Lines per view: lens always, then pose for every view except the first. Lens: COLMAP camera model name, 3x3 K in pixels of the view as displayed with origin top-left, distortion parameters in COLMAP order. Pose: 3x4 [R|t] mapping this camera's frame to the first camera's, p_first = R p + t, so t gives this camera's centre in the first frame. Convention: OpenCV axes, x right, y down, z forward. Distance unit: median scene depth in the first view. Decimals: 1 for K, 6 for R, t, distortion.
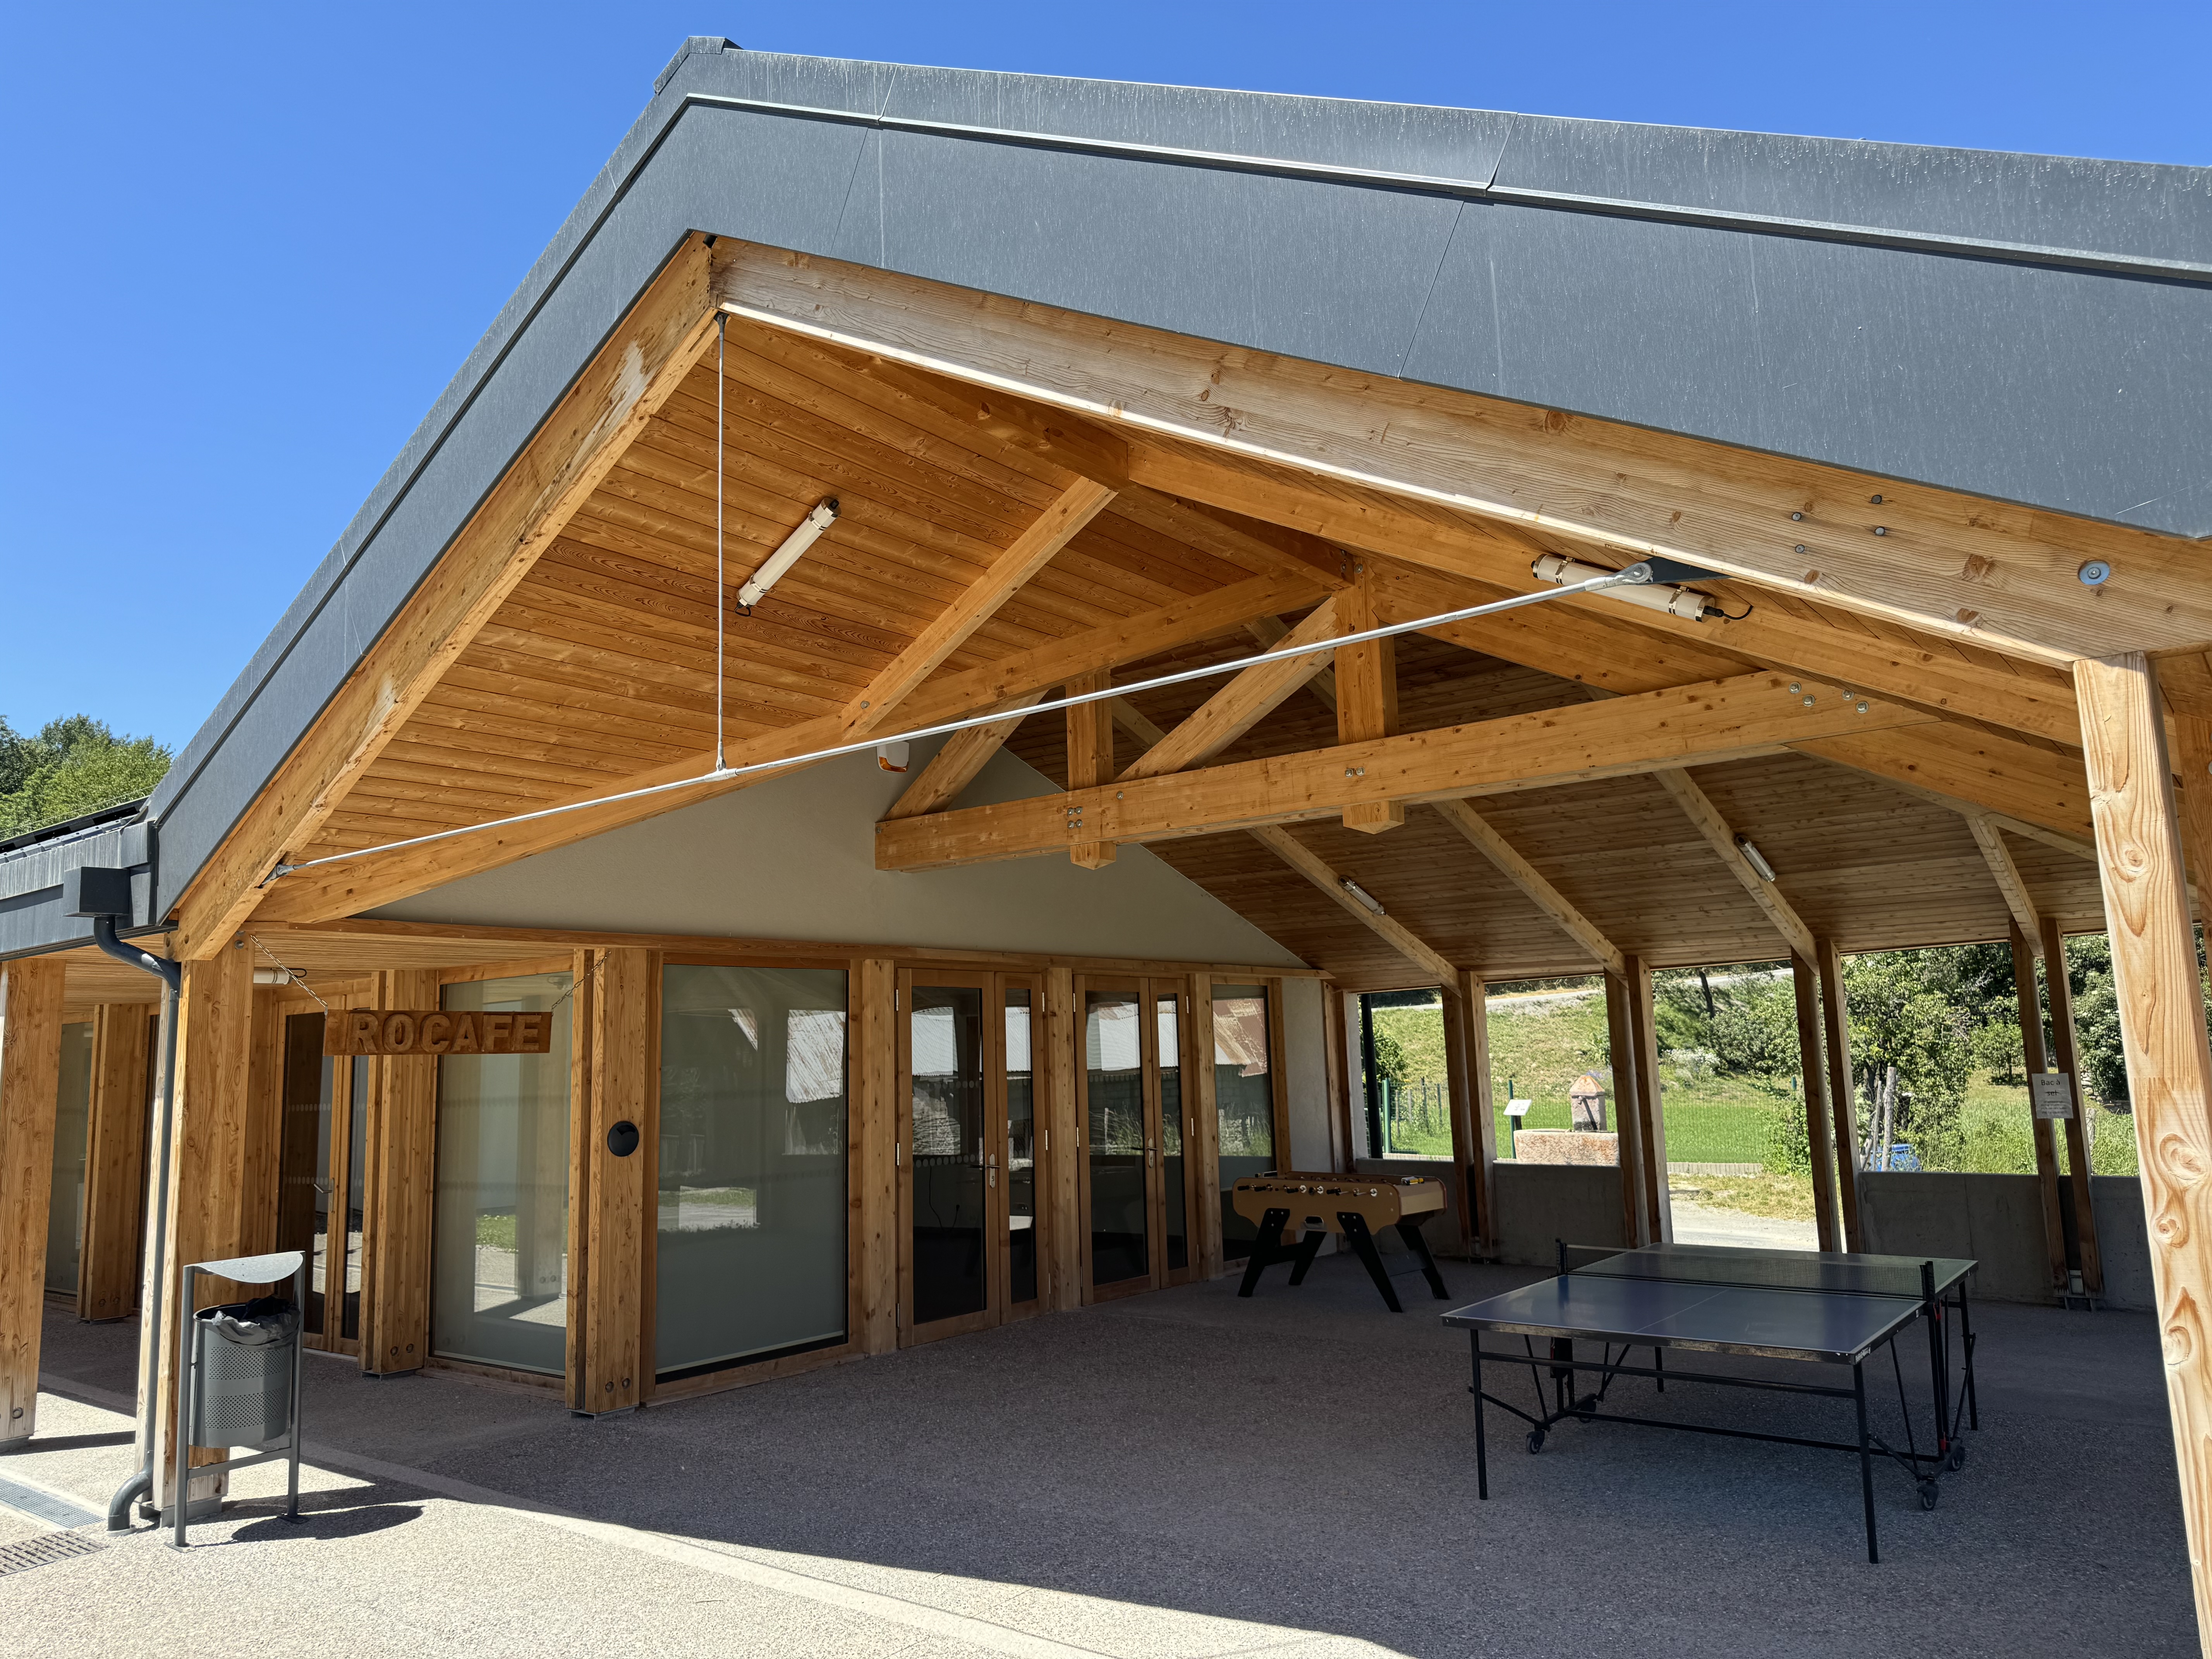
lens RADIAL K [[1545.3, 0, 1097.1], [0, 1545.3, 830.5], [0, 0, 1]] dist [0.135308, -0.200989]
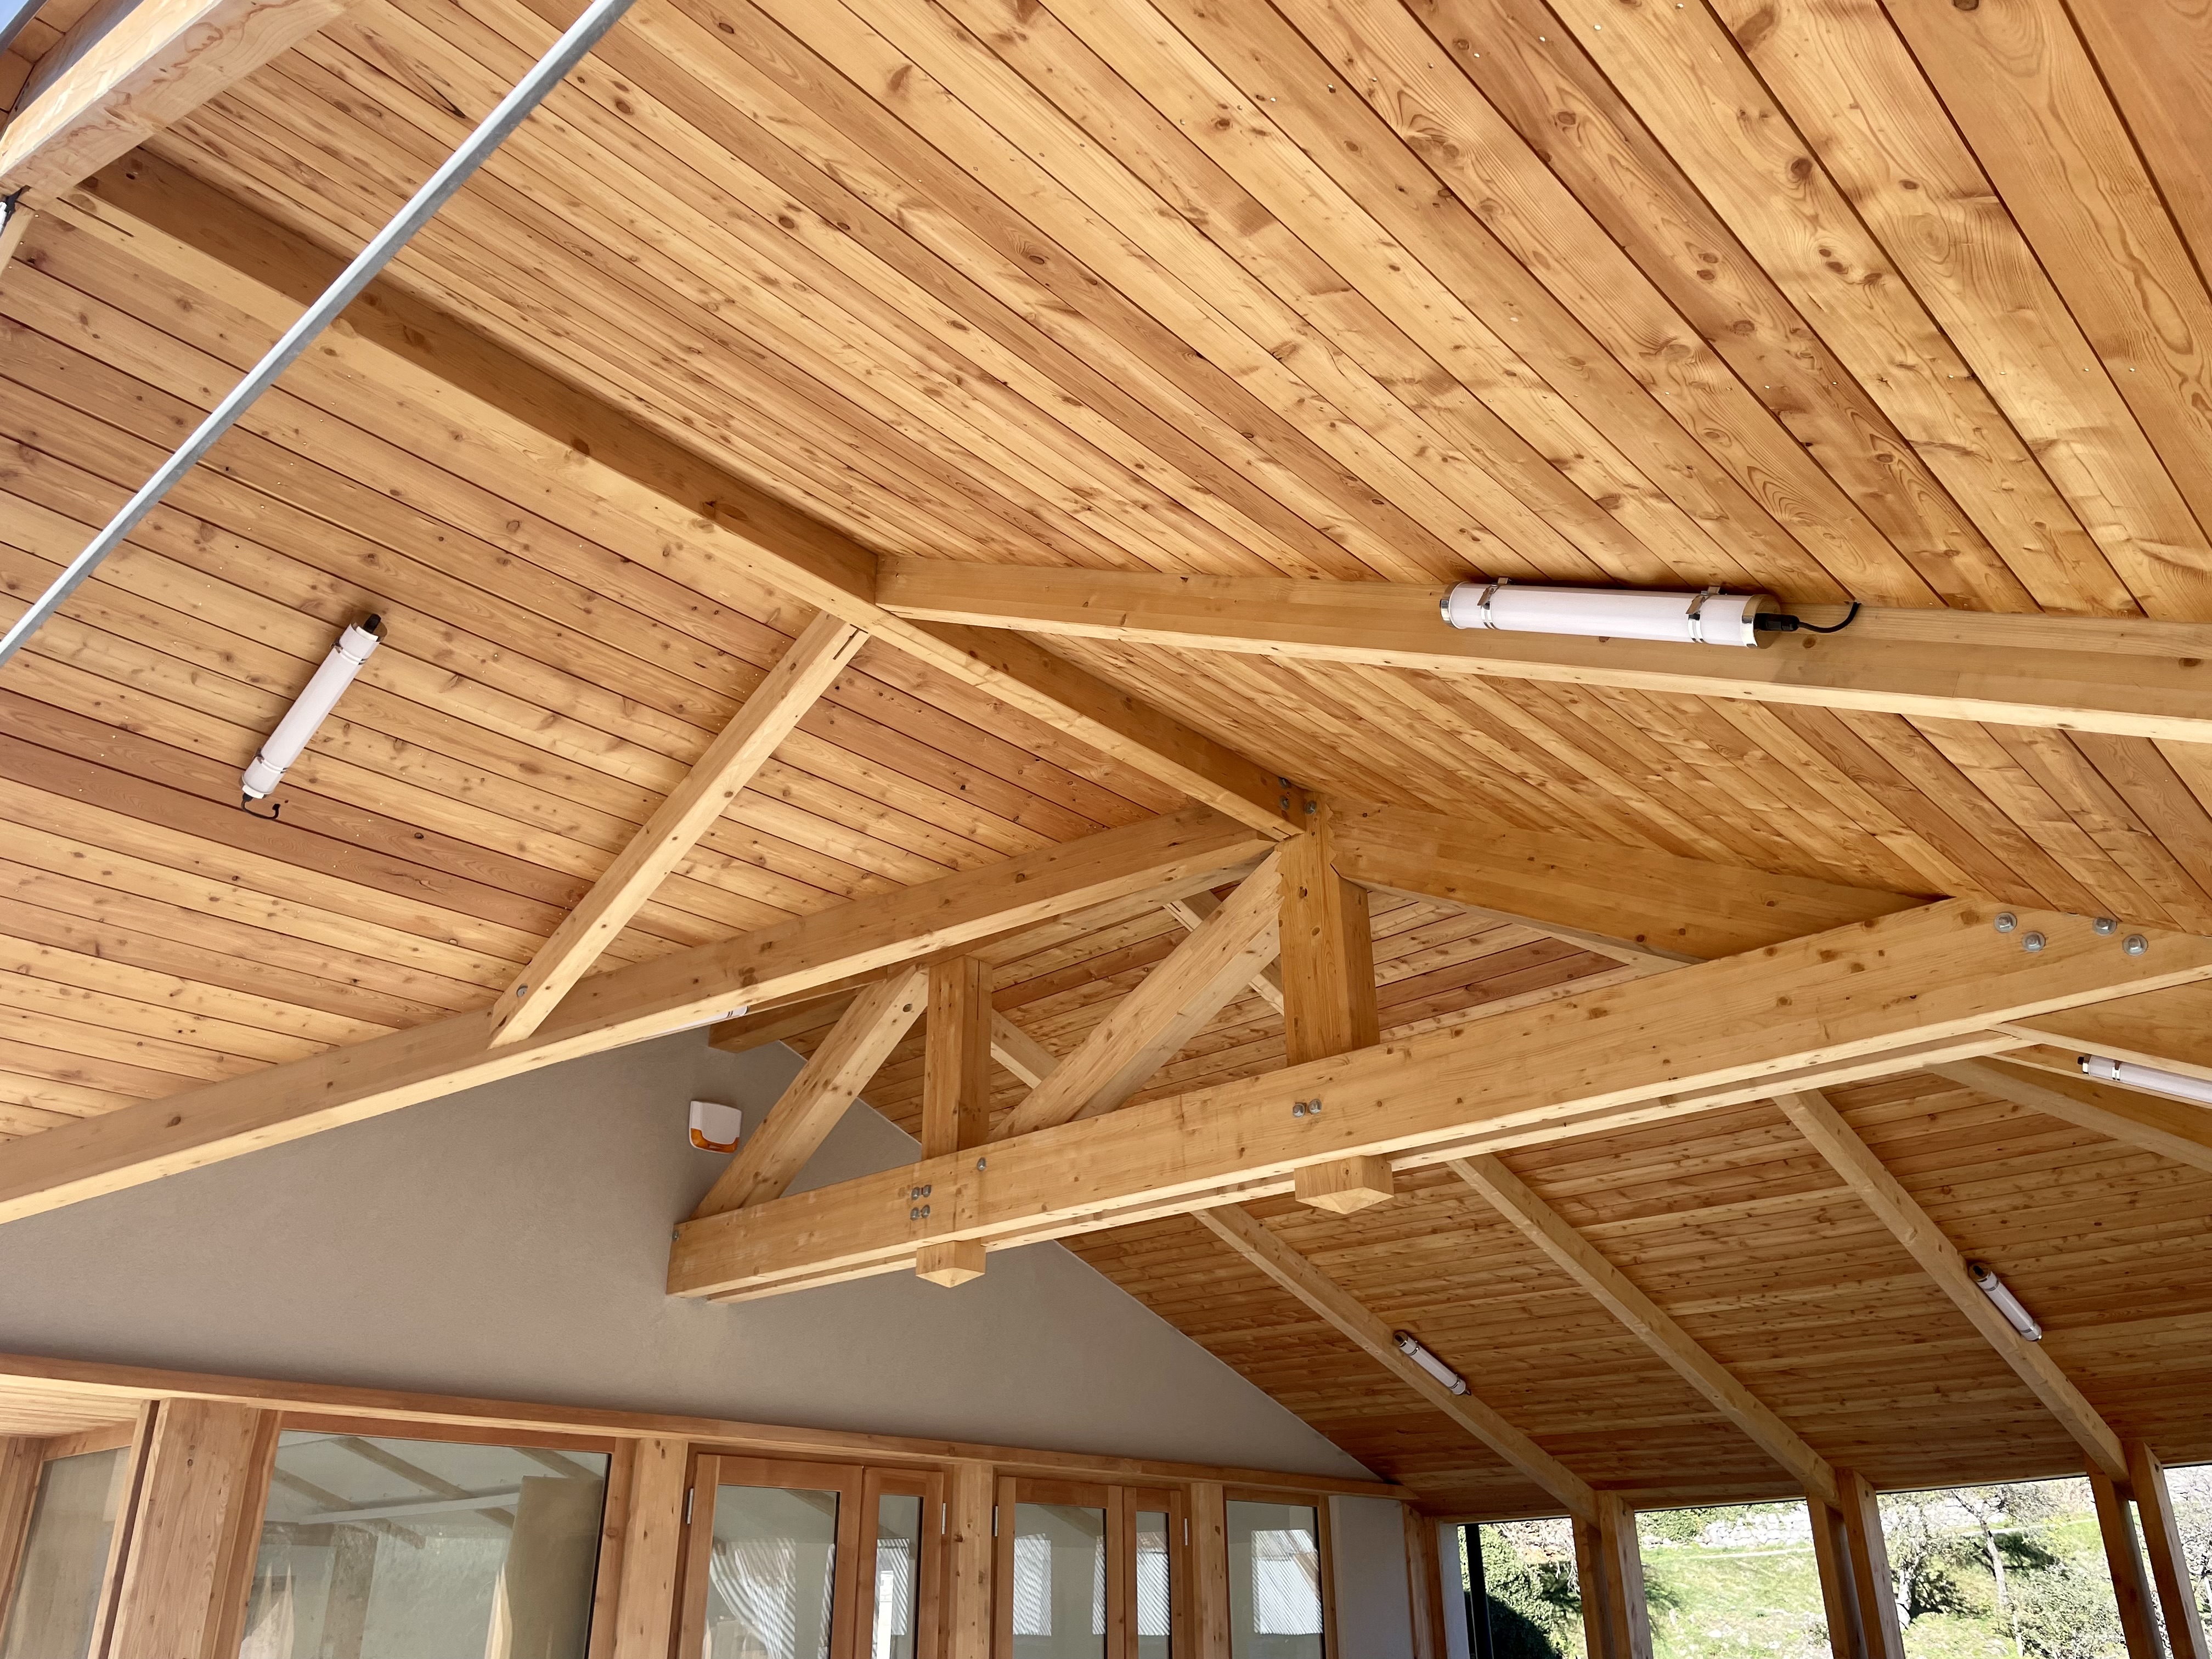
lens RADIAL K [[1686.1, 0, 1090.6], [0, 1686.1, 804.6], [0, 0, 1]] dist [0.093817, -0.125932]
pose [[0.996120, -0.012013, -0.087186, 0.121924], [-0.014323, 0.955307, -0.295269, 0.041610], [0.086836, 0.295372, 0.951428, 0.266163]]
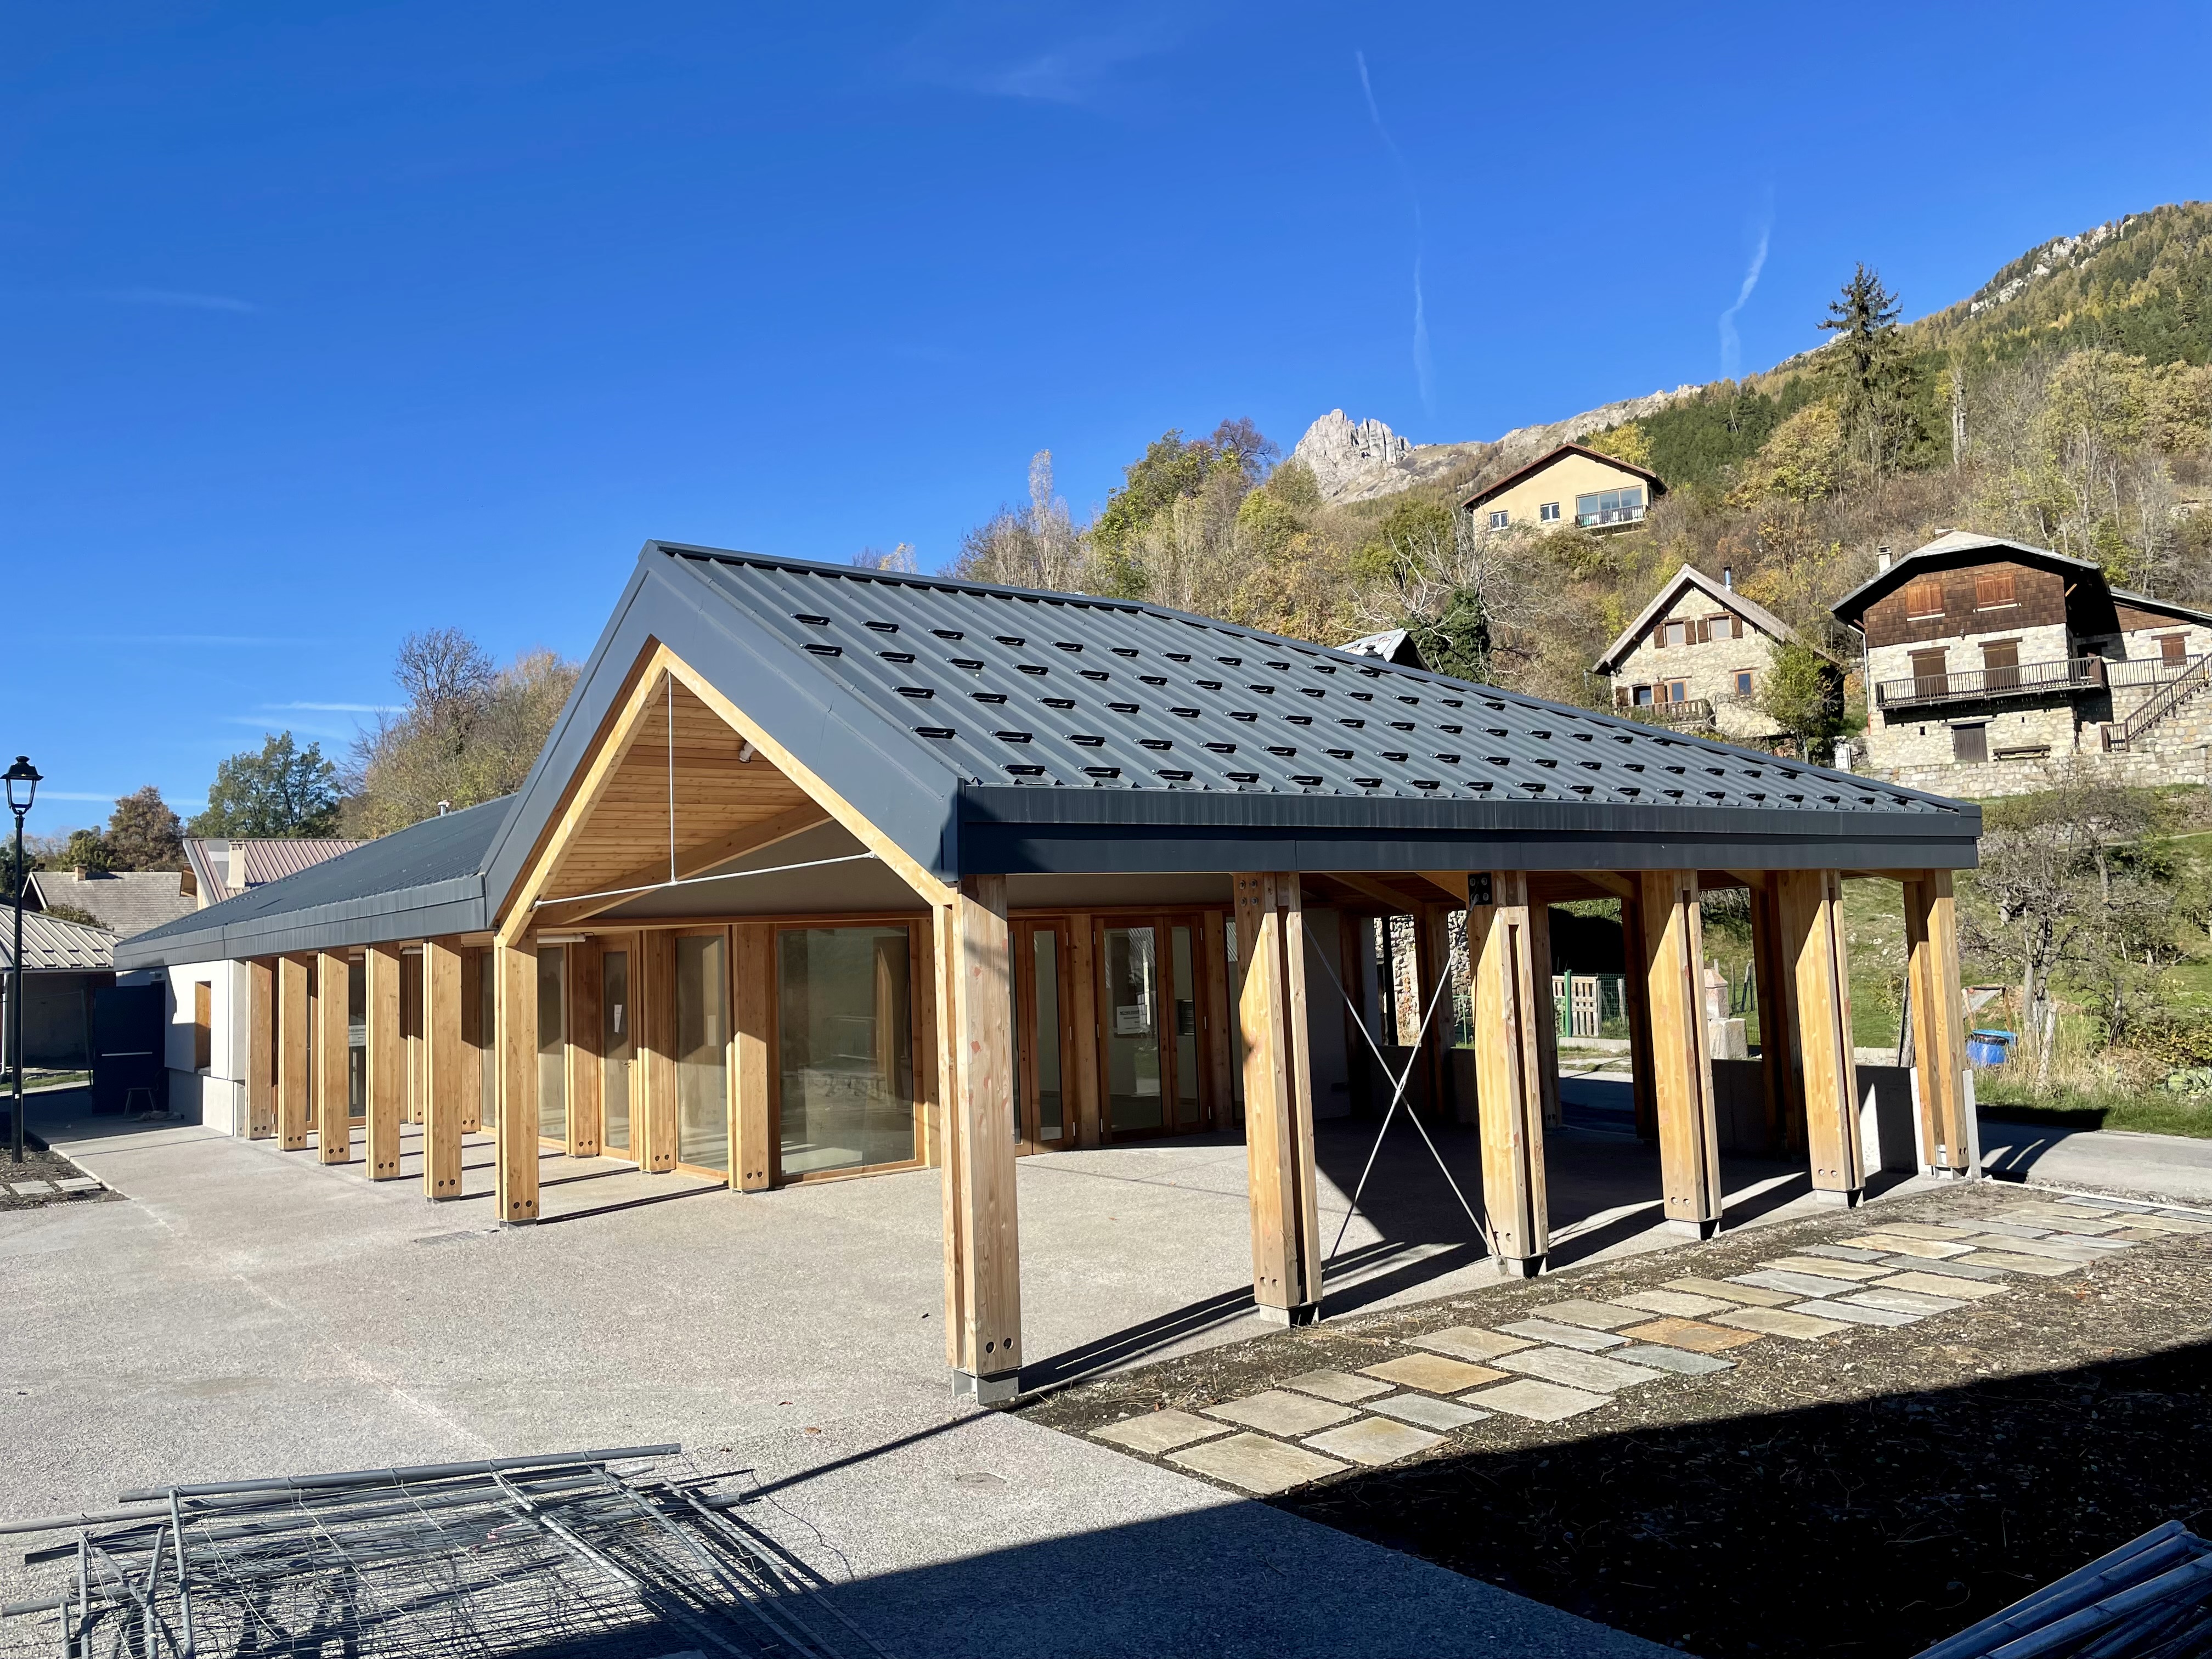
lens RADIAL K [[1708.0, 0, 1144.7], [0, 1708.0, 797.2], [0, 0, 1]] dist [0.083122, -0.143885]
pose [[0.969968, -0.031149, -0.241228, 0.528054], [0.048263, 0.996694, 0.065363, -0.150541], [0.238395, -0.075042, 0.968265, -0.633941]]
